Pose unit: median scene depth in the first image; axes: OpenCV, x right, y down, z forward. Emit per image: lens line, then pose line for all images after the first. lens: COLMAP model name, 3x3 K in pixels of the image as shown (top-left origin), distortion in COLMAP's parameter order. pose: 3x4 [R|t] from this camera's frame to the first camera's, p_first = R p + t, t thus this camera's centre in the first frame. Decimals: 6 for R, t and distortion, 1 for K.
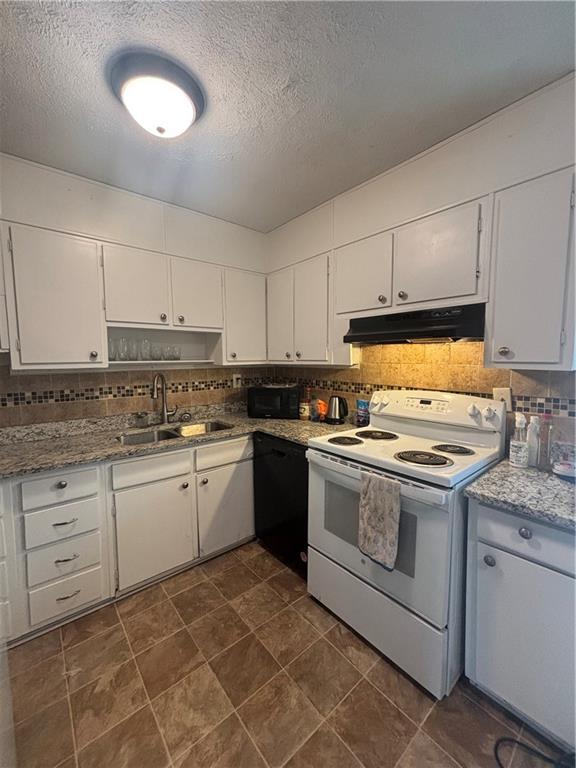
lens RADIAL K [[303.9, 0, 284.7], [0, 303.9, 383.6], [0, 0, 1]] dist [-0.009927, 0.000249]
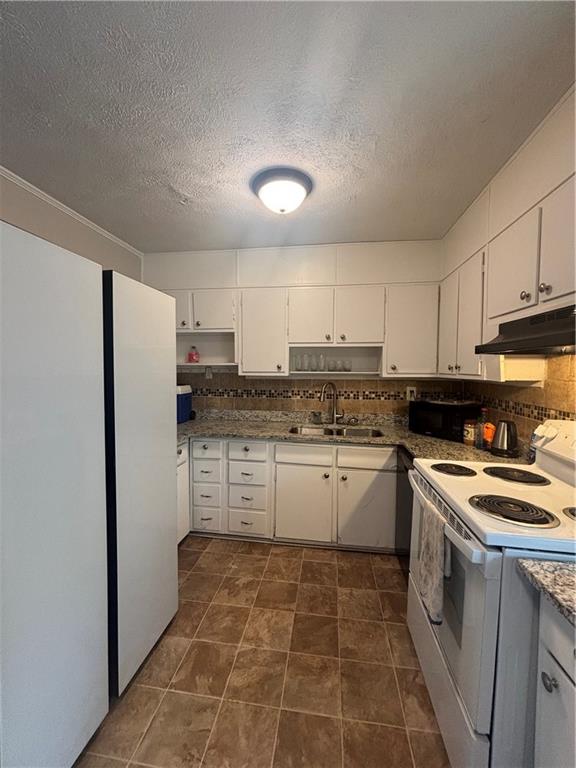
lens RADIAL K [[303.9, 0, 284.7], [0, 303.9, 383.6], [0, 0, 1]] dist [-0.009927, 0.000249]
pose [[0.664931, 0.047973, -0.745362, 0.422377], [-0.074374, 0.997228, -0.002165, -0.012188], [0.743192, 0.056875, 0.666656, 0.053990]]
